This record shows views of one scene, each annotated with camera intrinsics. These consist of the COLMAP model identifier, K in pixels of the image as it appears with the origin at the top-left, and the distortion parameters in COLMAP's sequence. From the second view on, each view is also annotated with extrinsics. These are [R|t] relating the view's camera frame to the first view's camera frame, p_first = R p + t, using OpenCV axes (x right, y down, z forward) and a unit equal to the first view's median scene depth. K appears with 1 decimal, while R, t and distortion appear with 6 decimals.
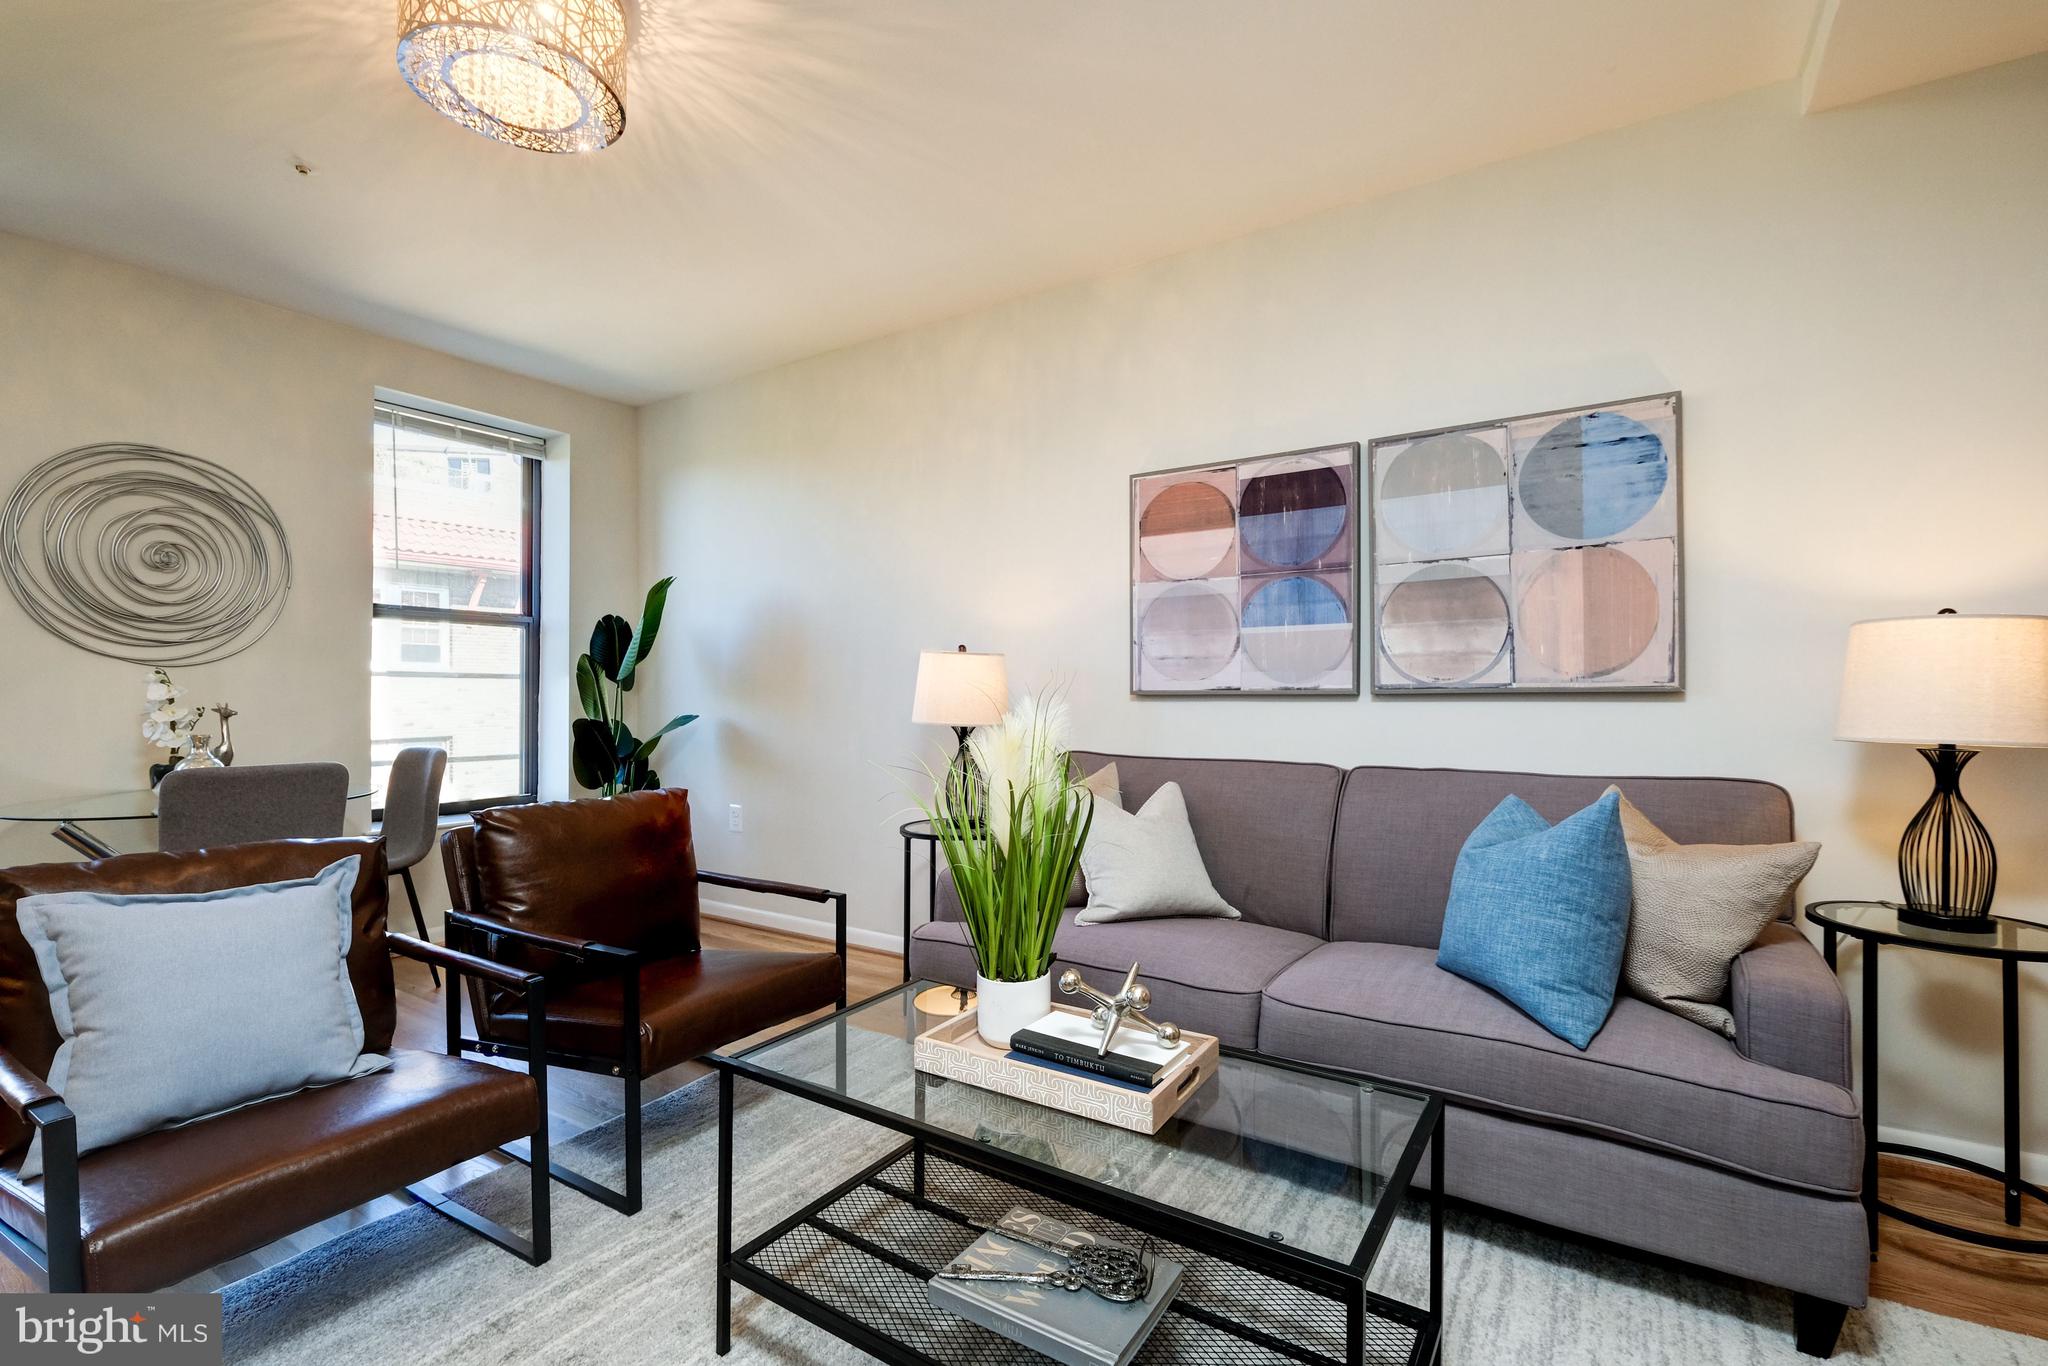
lens RADIAL K [[905.1, 0, 1032.8], [0, 905.1, 692.0], [0, 0, 1]] dist [-0.004199, -0.000065]
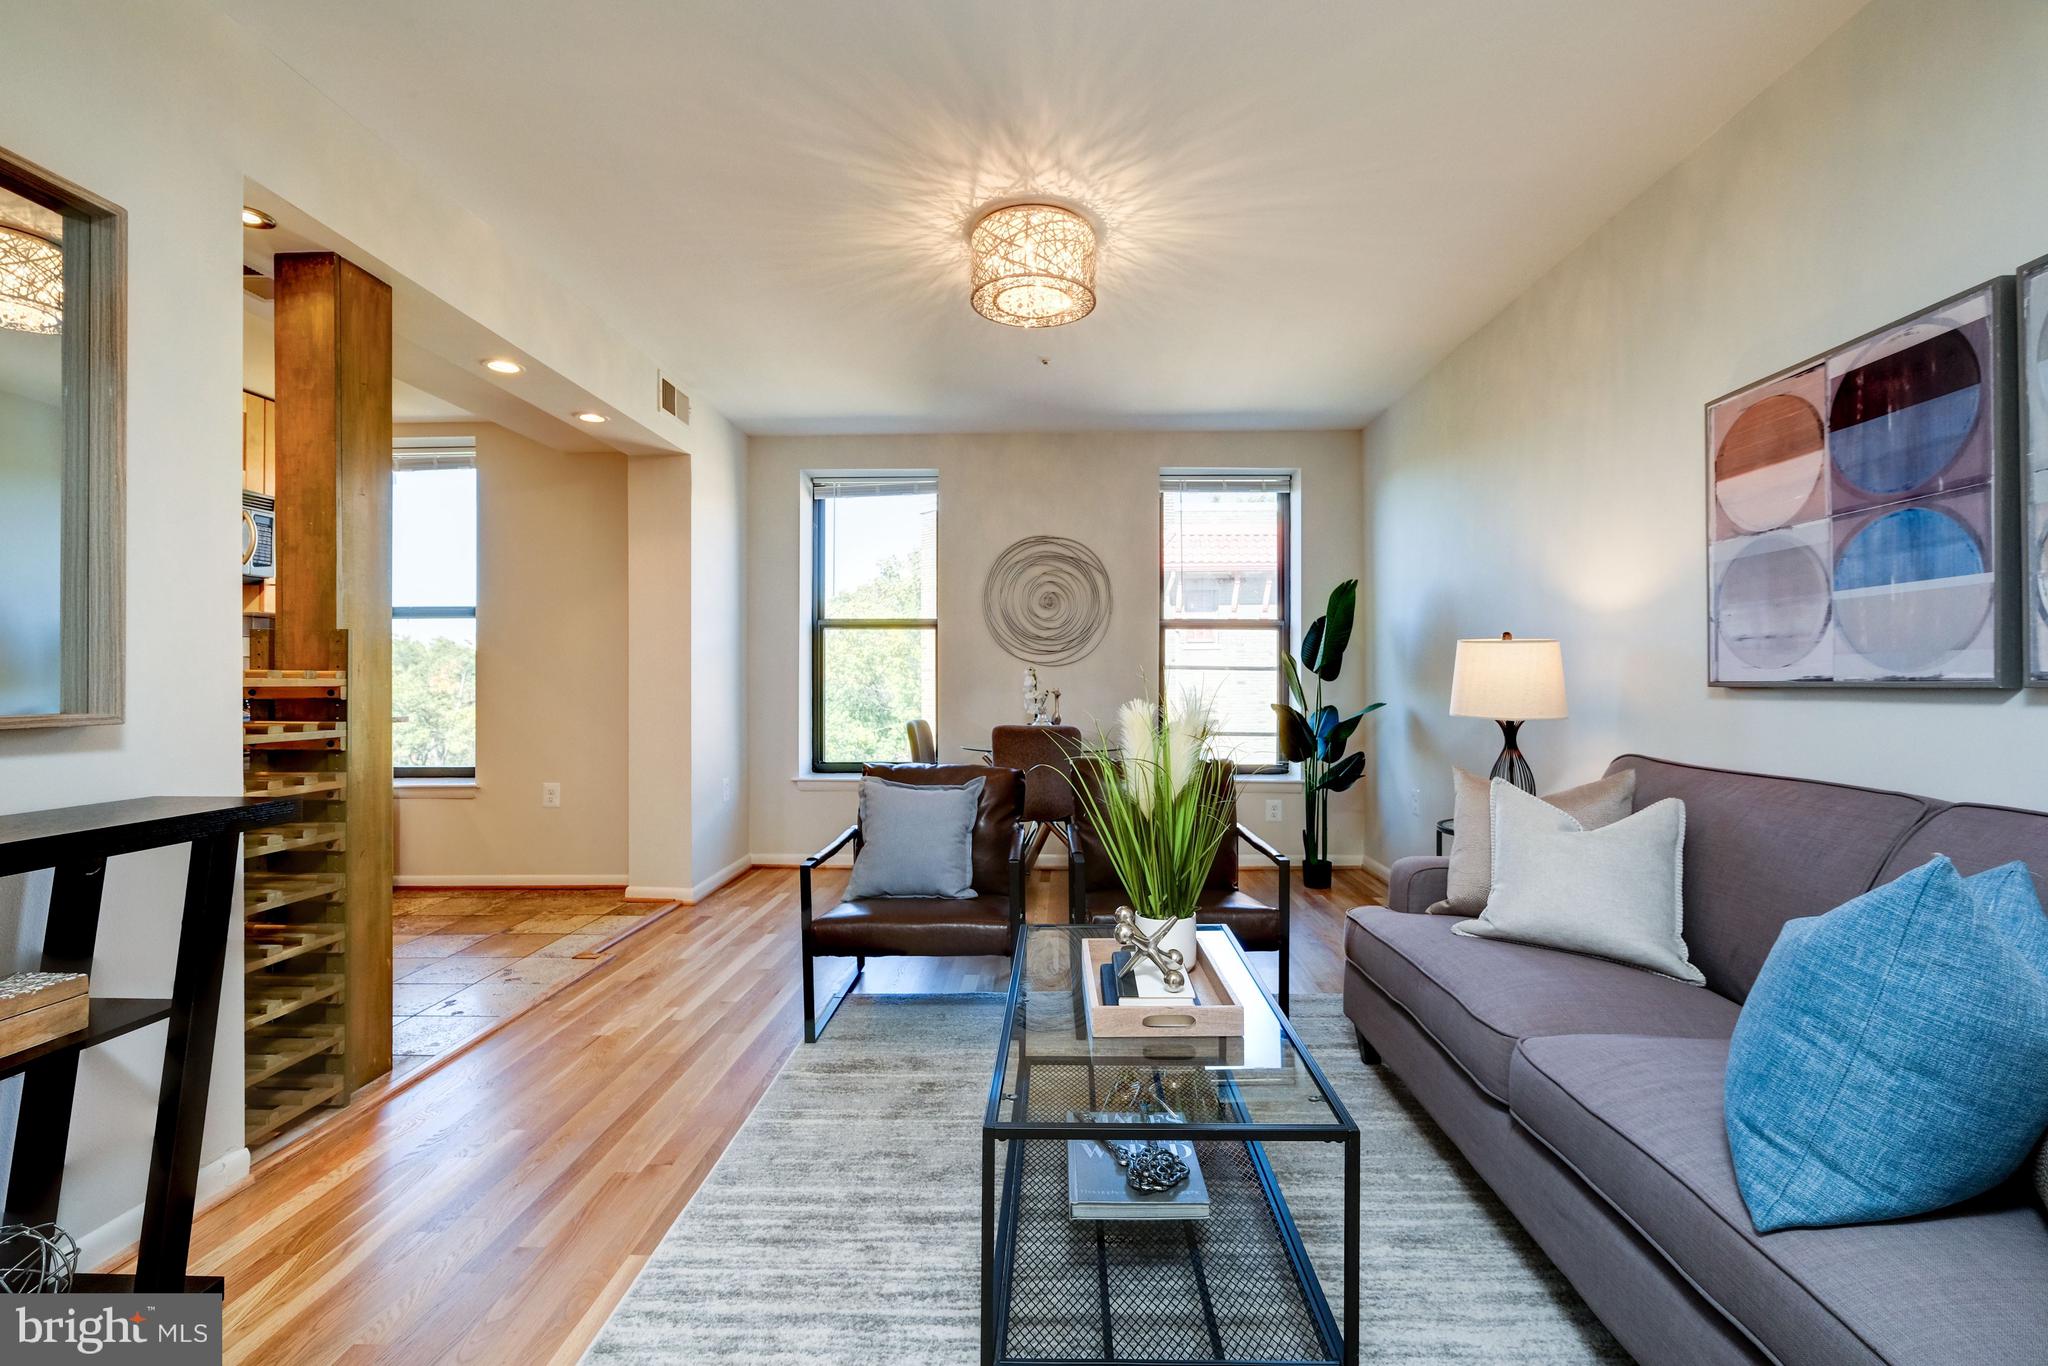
lens RADIAL K [[901.0, 0, 1033.4], [0, 901.0, 672.8], [0, 0, 1]] dist [-0.005575, 0.000364]
pose [[0.519346, -0.006819, -0.854537, 0.493069], [-0.000732, 0.999964, -0.008424, -0.002136], [0.854564, 0.005000, 0.519323, 0.115632]]
